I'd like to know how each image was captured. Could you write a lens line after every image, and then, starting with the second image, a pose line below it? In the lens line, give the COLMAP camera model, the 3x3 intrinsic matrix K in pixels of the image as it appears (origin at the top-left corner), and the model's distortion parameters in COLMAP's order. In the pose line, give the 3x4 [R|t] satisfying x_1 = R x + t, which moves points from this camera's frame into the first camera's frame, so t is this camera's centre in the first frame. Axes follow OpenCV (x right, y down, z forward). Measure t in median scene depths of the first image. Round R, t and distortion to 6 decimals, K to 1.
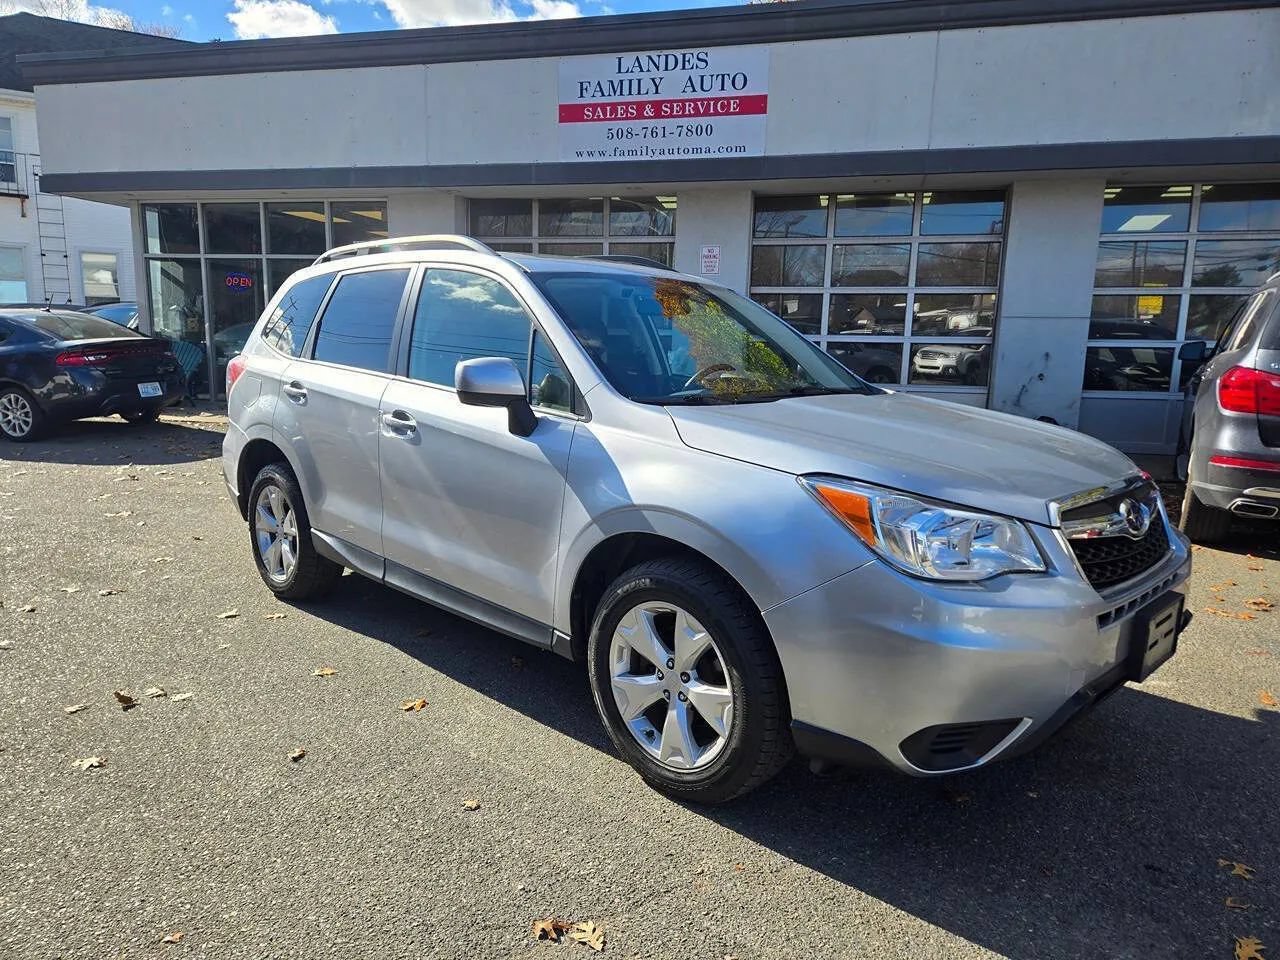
lens RADIAL K [[853.2, 0, 632.8], [0, 853.2, 485.3], [0, 0, 1]] dist [0.066377, -0.052223]
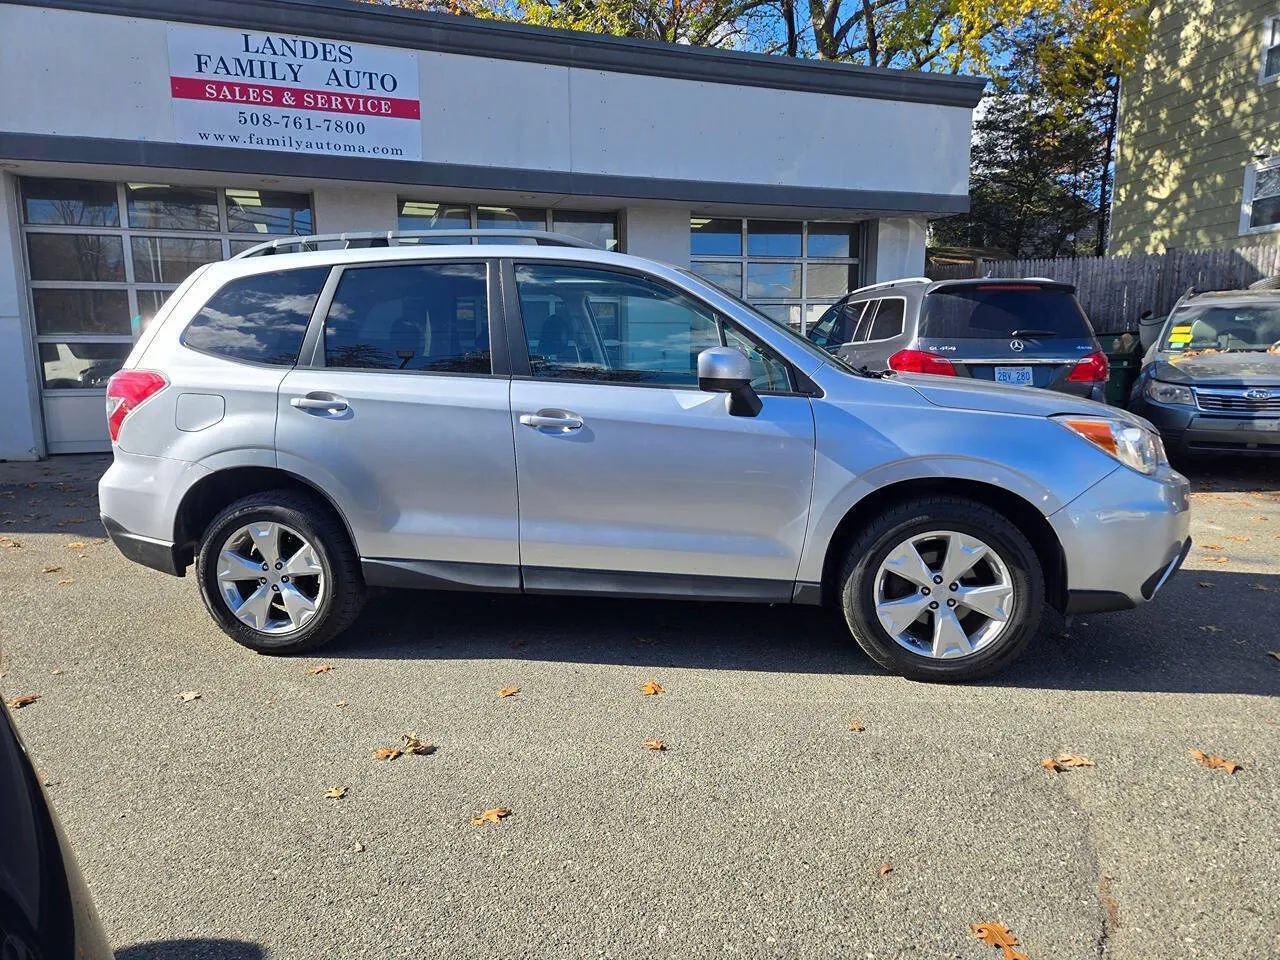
lens RADIAL K [[853.9, 0, 631.7], [0, 853.9, 488.4], [0, 0, 1]] dist [0.067368, -0.053414]
pose [[0.817490, -0.119296, 0.563452, -0.257991], [0.123686, 0.991851, 0.030548, -0.005327], [-0.562505, 0.044718, 0.825584, 0.048869]]
